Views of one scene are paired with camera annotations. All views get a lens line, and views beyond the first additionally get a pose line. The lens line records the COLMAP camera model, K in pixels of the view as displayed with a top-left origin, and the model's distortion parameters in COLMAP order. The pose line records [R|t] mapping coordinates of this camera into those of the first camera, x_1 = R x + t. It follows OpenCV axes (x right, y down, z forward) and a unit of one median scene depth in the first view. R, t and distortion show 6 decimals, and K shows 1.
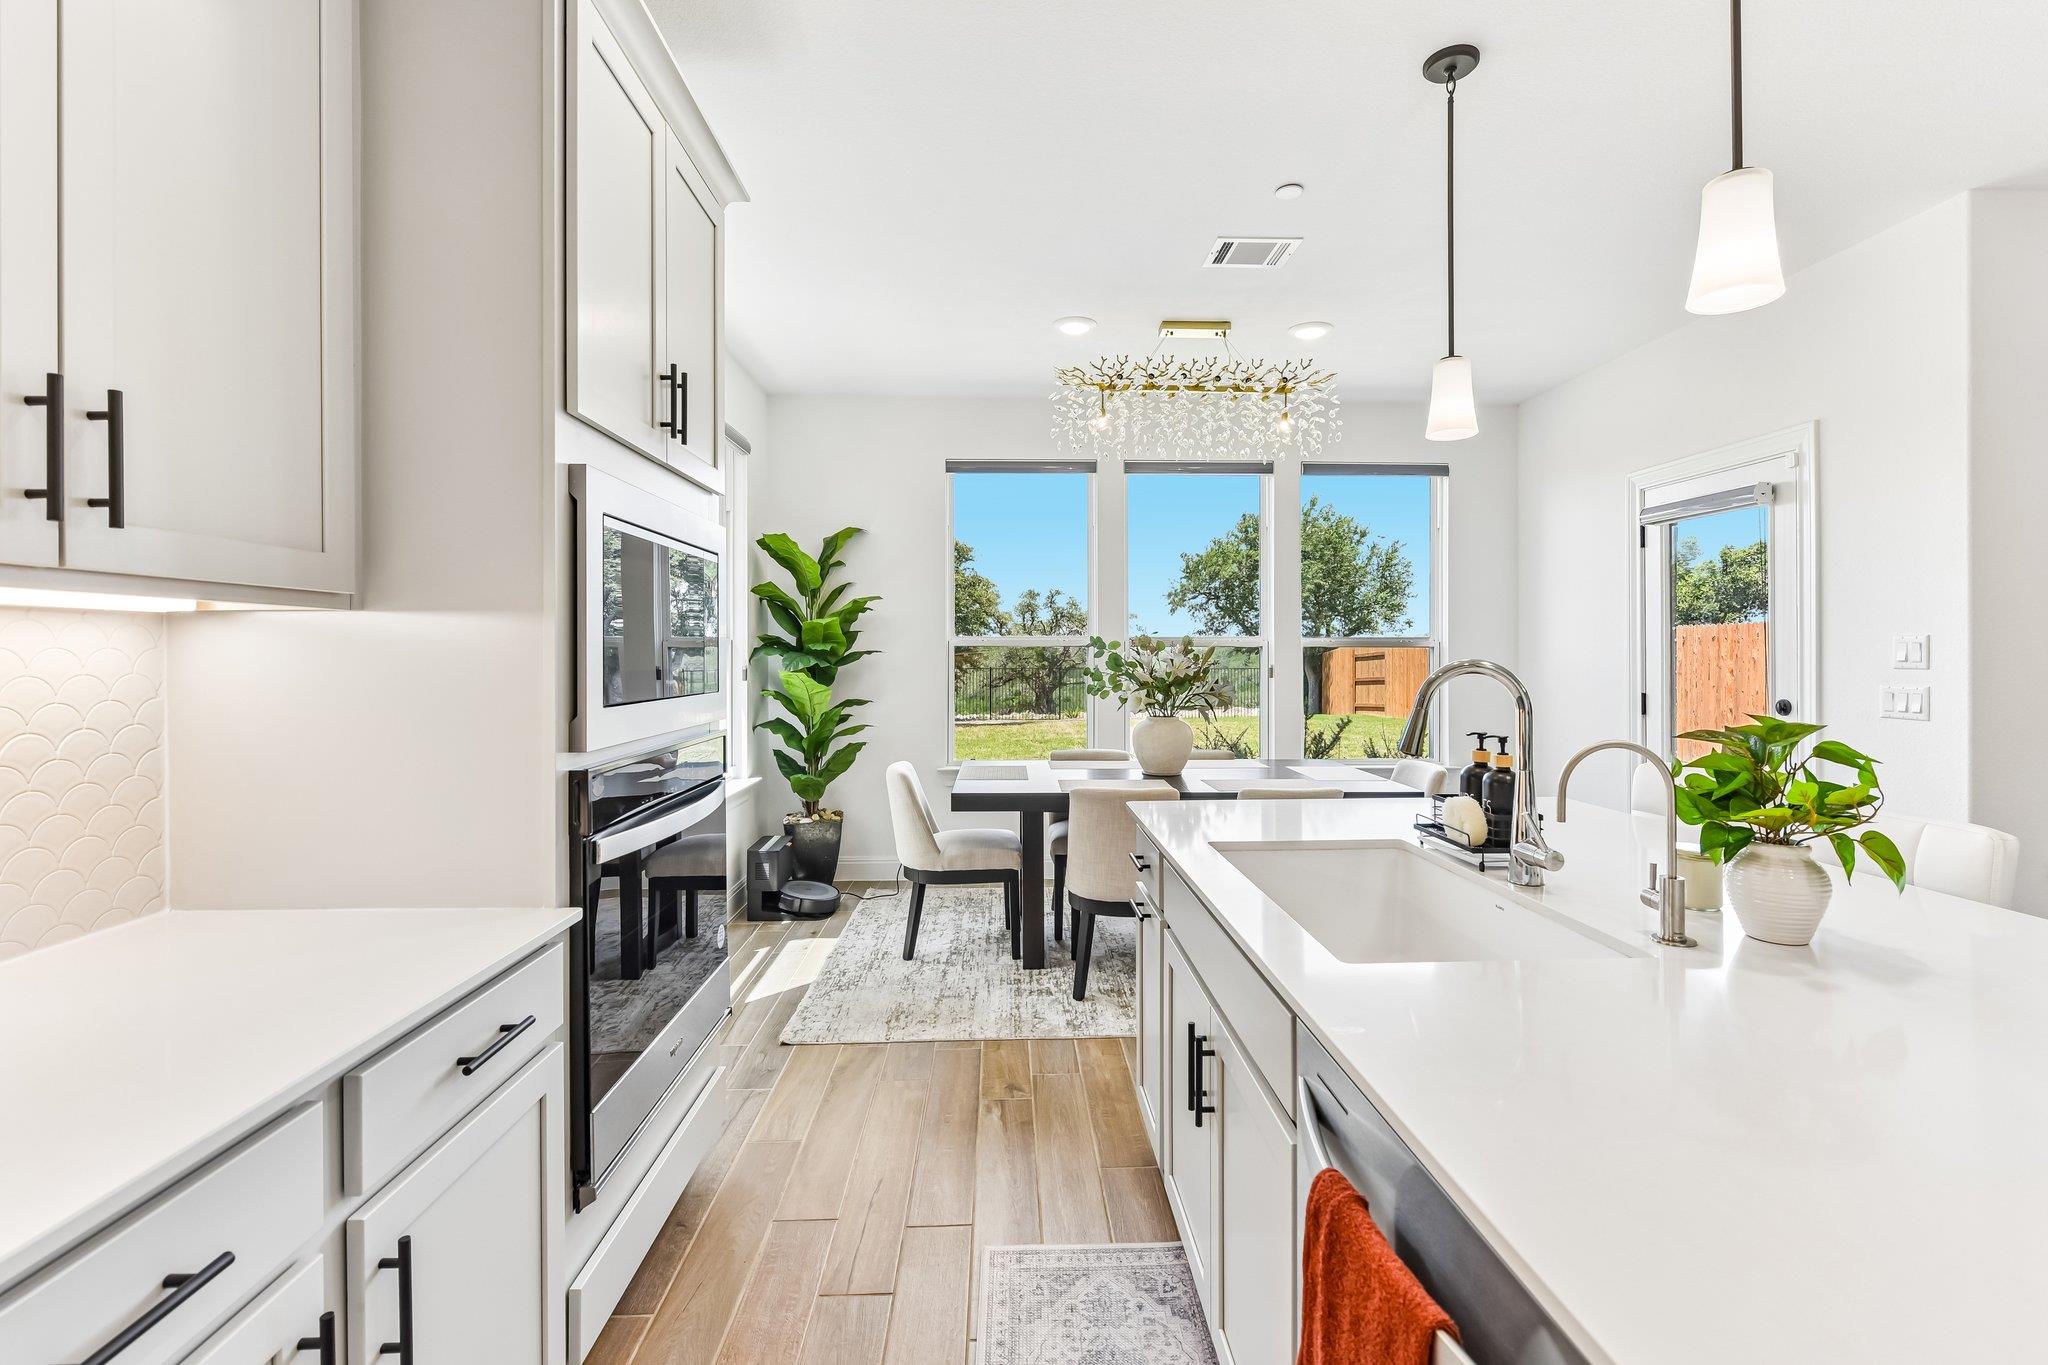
lens RADIAL K [[877.6, 0, 1025.0], [0, 877.6, 656.0], [0, 0, 1]] dist [-0.003469, 0.000096]
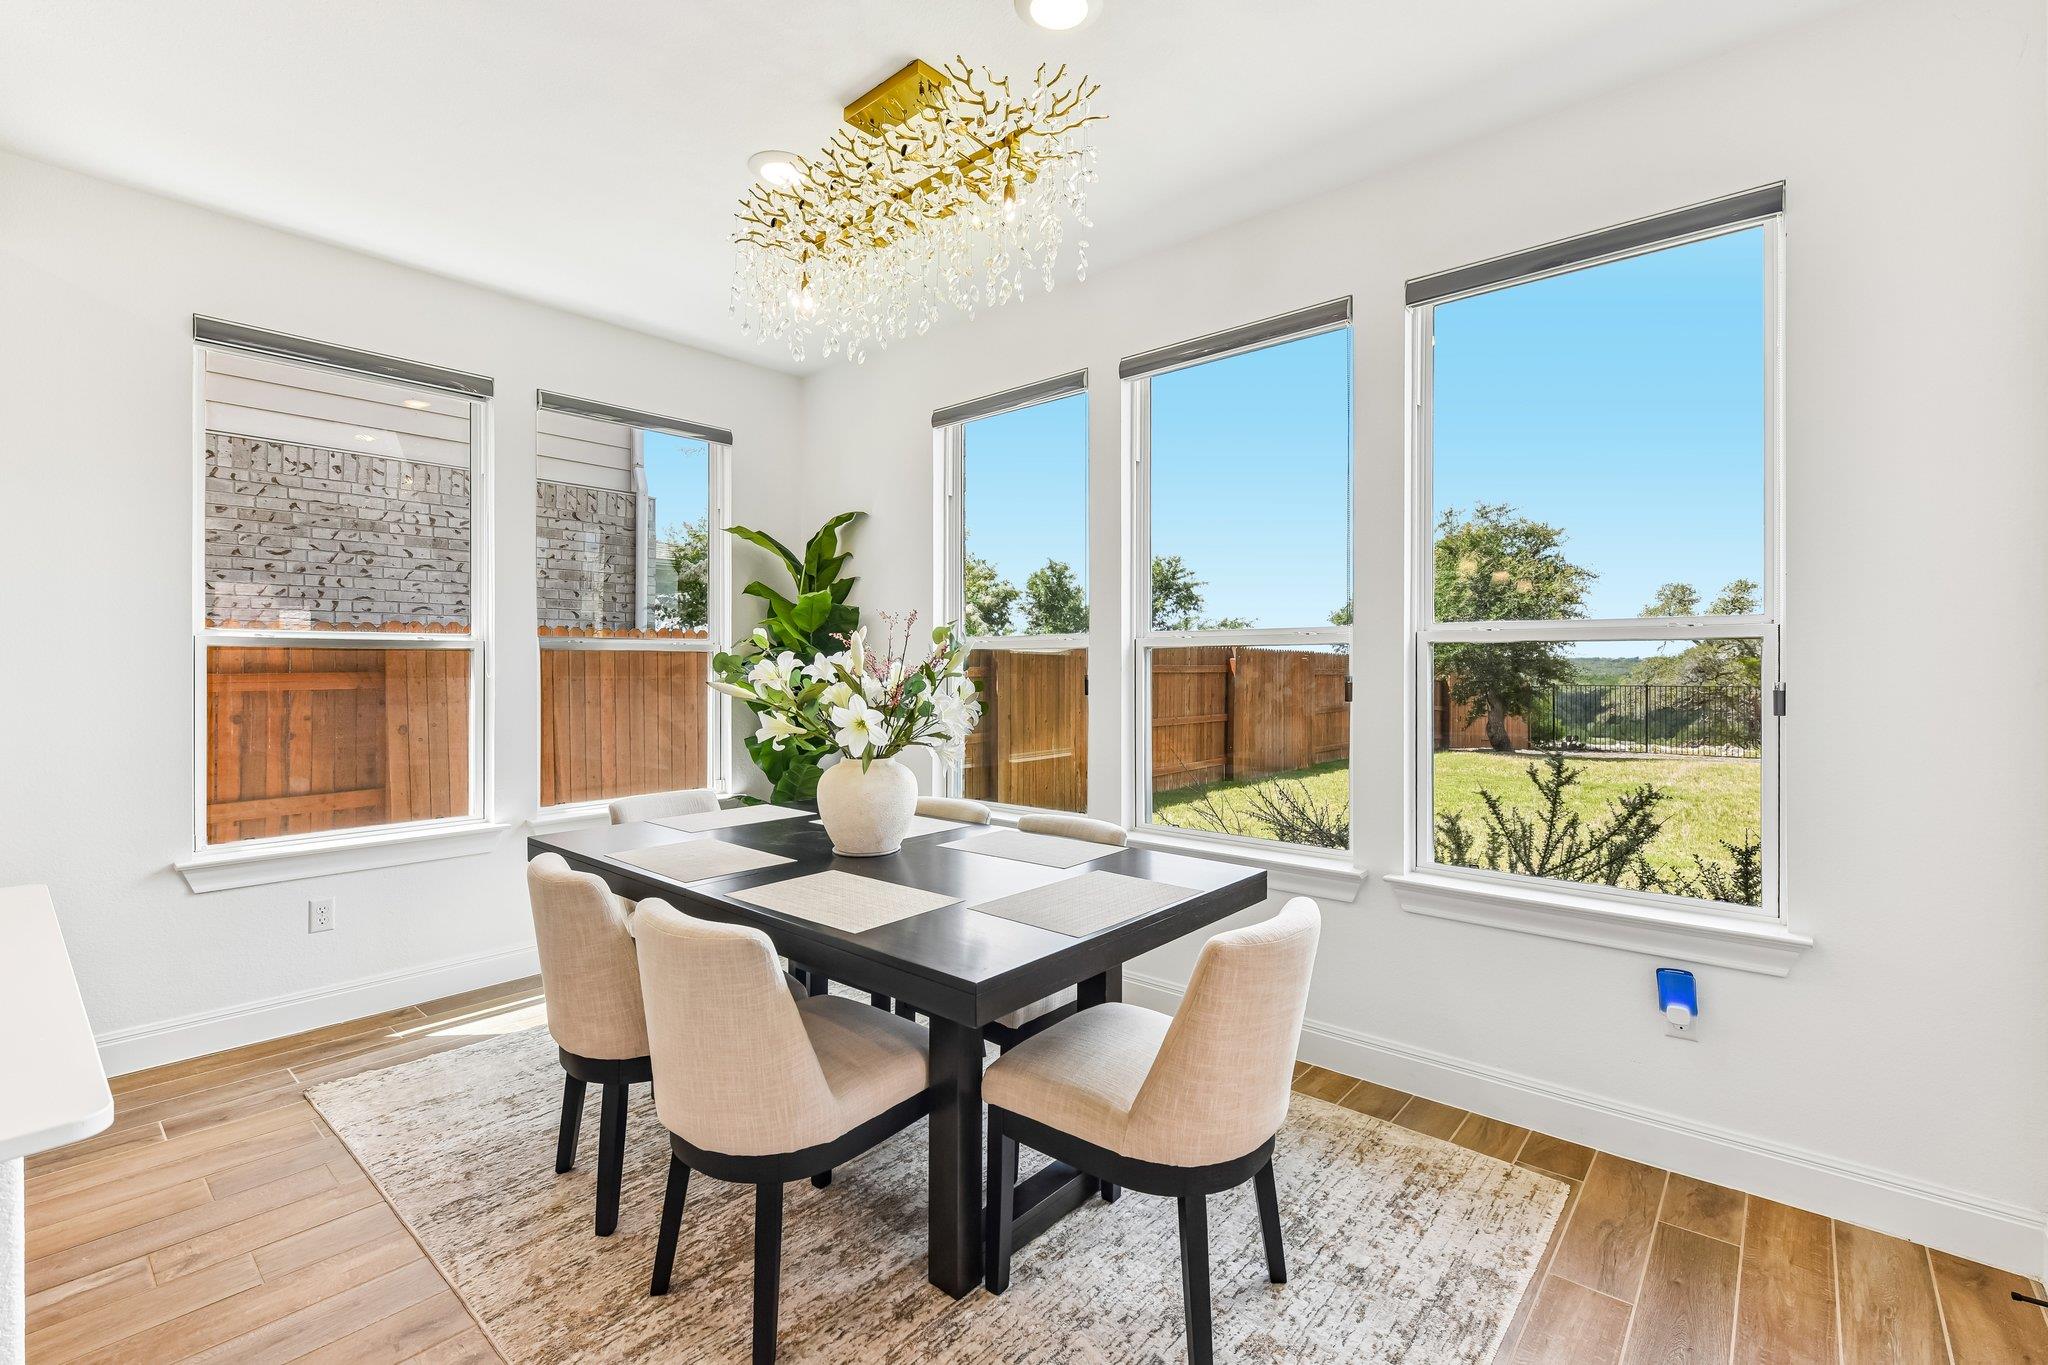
lens RADIAL K [[877.6, 0, 1060.4], [0, 877.6, 666.5], [0, 0, 1]] dist [-0.003469, 0.000096]
pose [[0.751699, 0.000971, -0.659506, 0.550277], [-0.002330, 0.999997, -0.001183, 0.005173], [0.659502, 0.002425, 0.751698, 0.522697]]
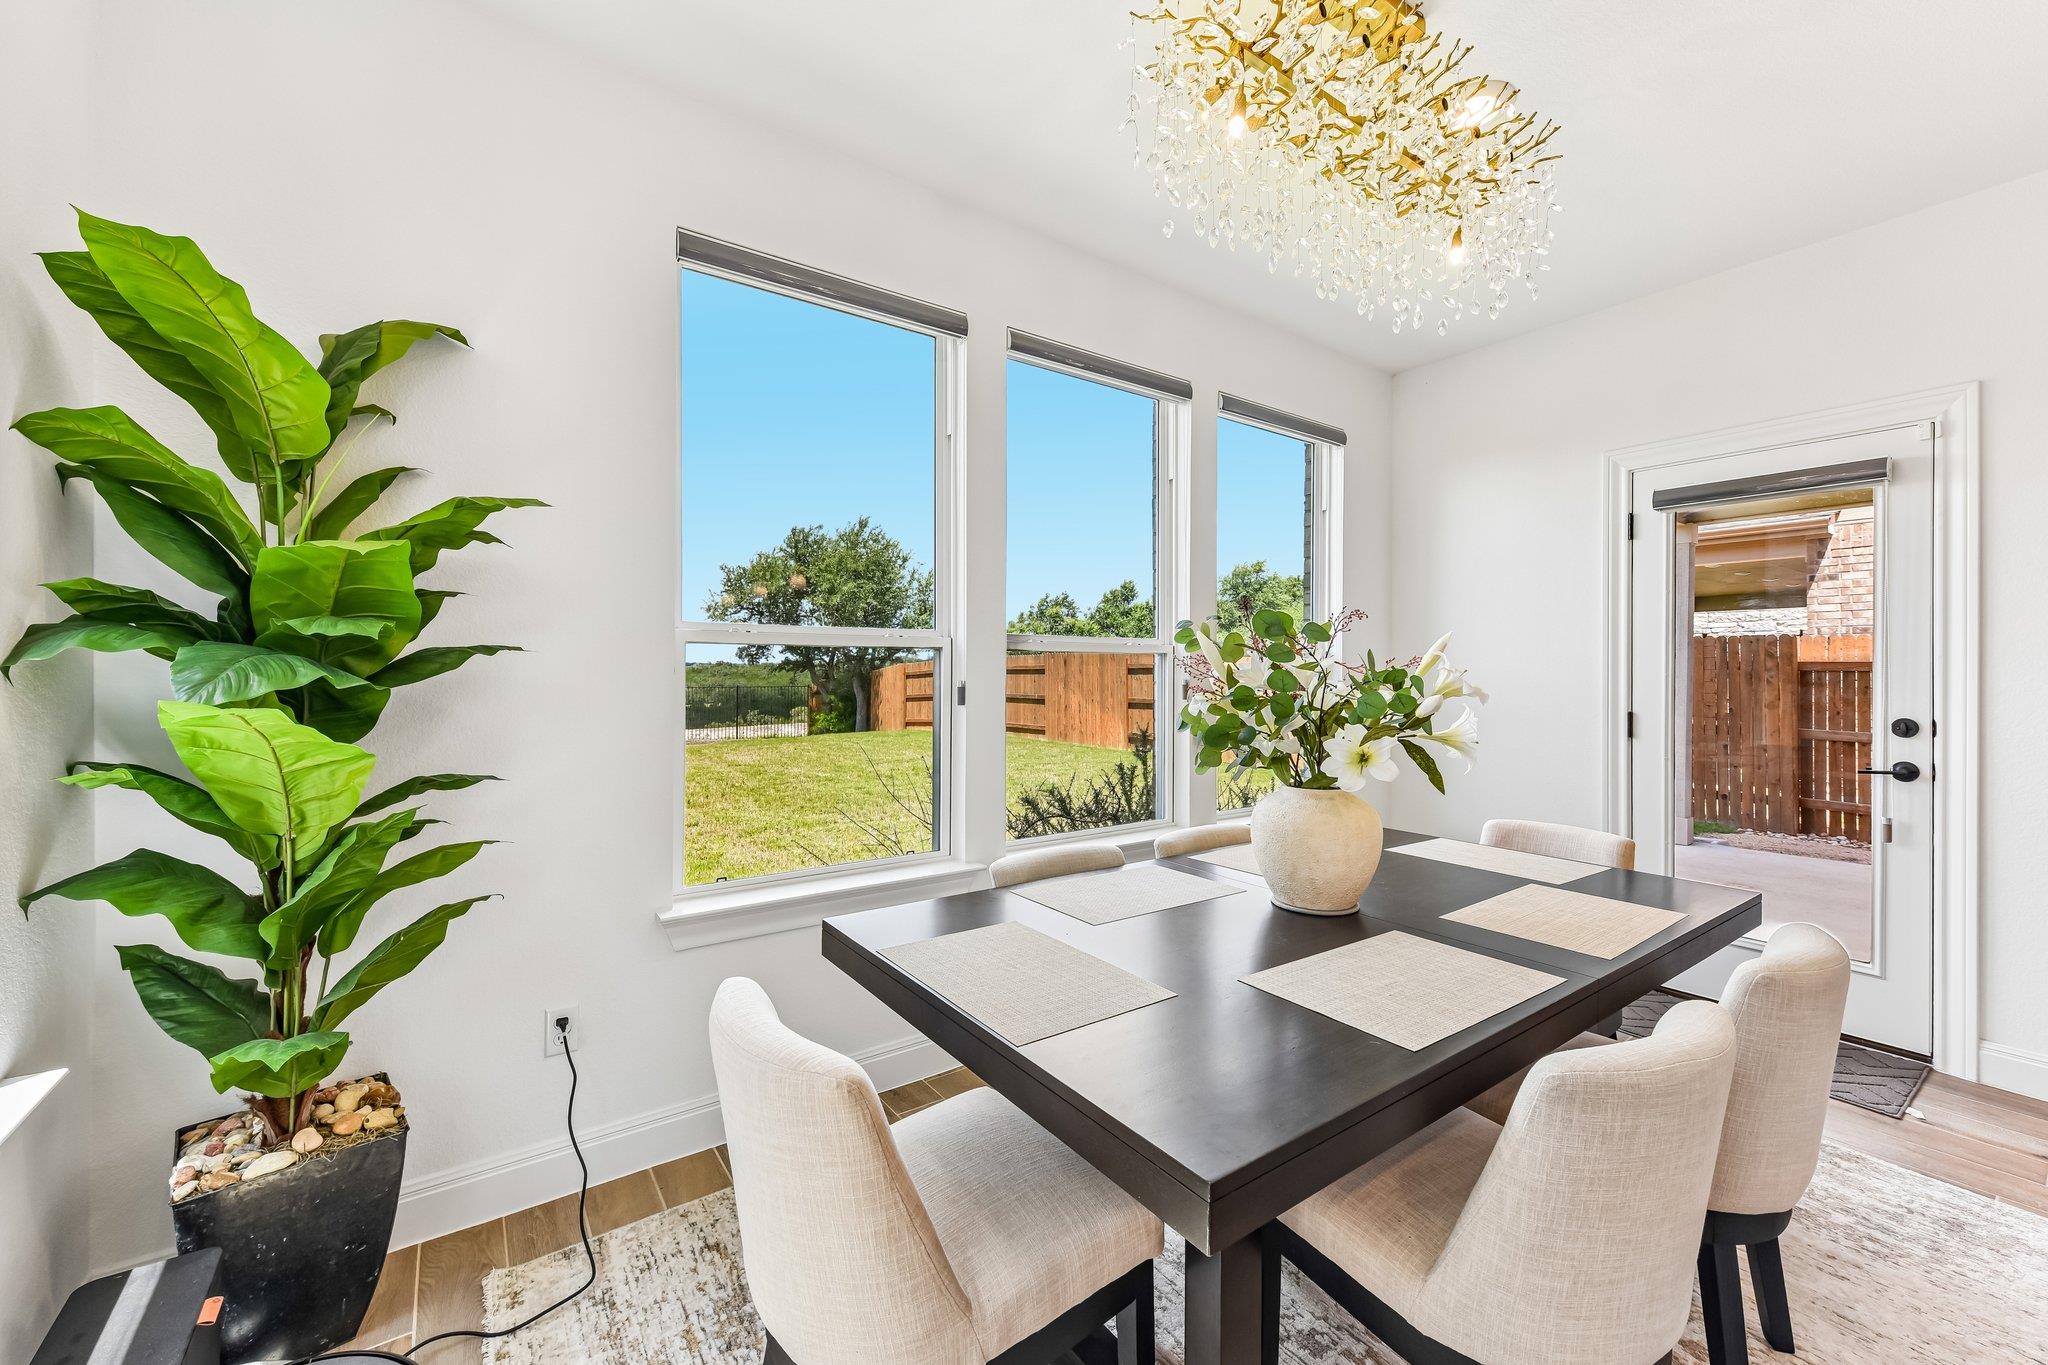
lens RADIAL K [[817.5, 0, 1033.8], [0, 817.5, 674.2], [0, 0, 1]] dist [0.005526, -0.001286]
pose [[0.832803, 0.003508, 0.553558, -0.180853], [-0.002796, 0.999994, -0.002131, 0.006968], [-0.553562, 0.000227, 0.832808, 0.584808]]
